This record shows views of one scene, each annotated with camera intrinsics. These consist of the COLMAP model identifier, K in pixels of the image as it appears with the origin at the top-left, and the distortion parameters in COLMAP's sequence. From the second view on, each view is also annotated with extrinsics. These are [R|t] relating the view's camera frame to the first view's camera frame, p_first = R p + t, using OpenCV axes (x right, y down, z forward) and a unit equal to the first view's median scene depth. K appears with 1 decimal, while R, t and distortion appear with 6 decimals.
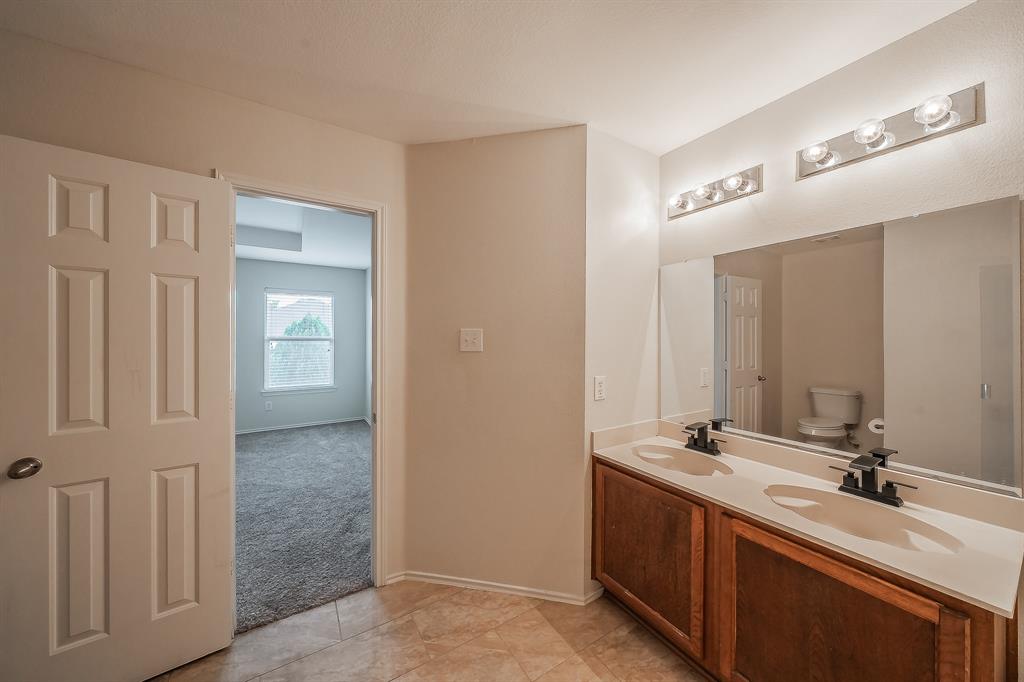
lens RADIAL K [[351.3, 0, 524.6], [0, 351.3, 352.2], [0, 0, 1]] dist [-0.000222, -0.000005]
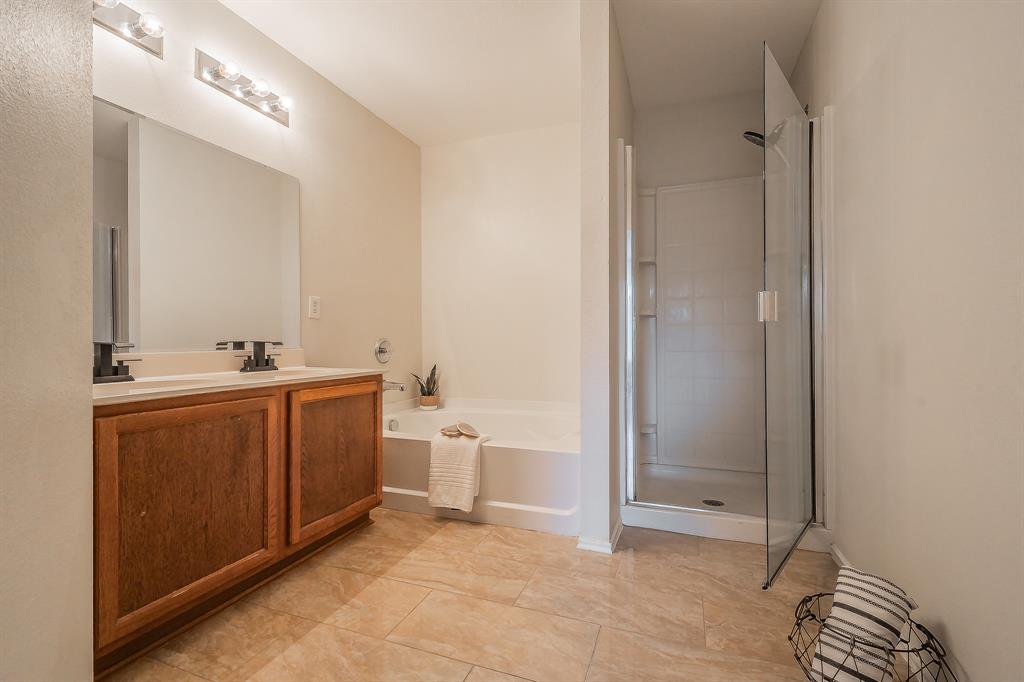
lens RADIAL K [[445.8, 0, 518.7], [0, 445.8, 327.6], [0, 0, 1]] dist [0.003085, -0.000098]
pose [[-0.577668, -0.000333, 0.816272, -0.823932], [0.026463, 0.999467, 0.019136, 0.231200], [-0.815843, 0.032655, -0.577351, 1.075096]]
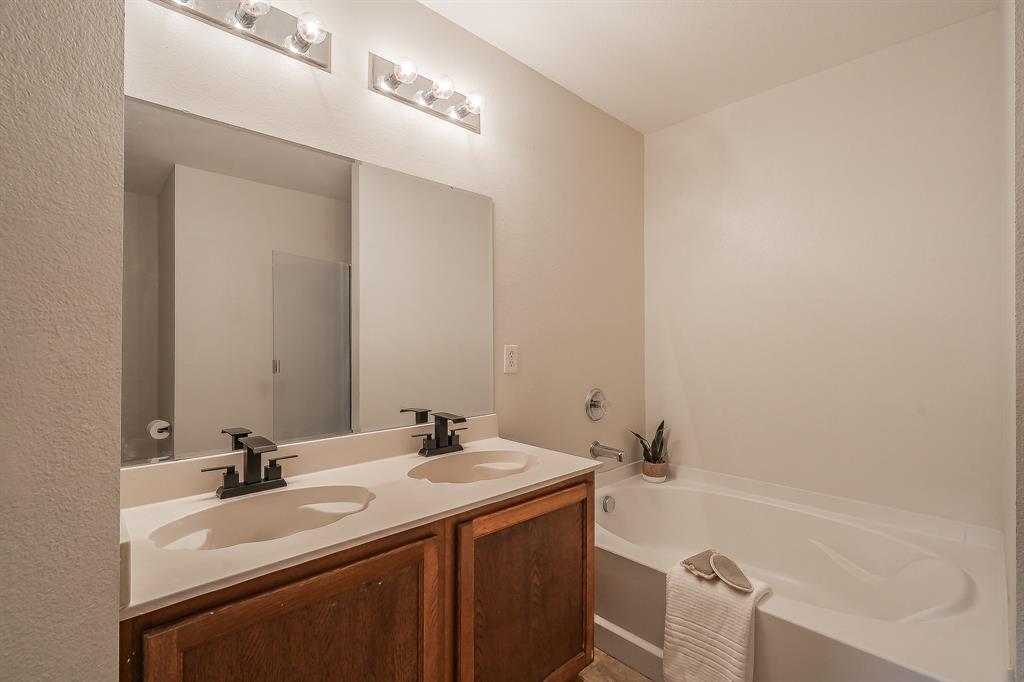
lens RADIAL K [[445.8, 0, 518.7], [0, 445.8, 327.6], [0, 0, 1]] dist [0.003085, -0.000098]
pose [[-0.148320, -0.001023, 0.988939, -0.291183], [0.029833, 0.999540, 0.005509, 0.061017], [-0.988489, 0.030320, -0.148221, 0.891901]]
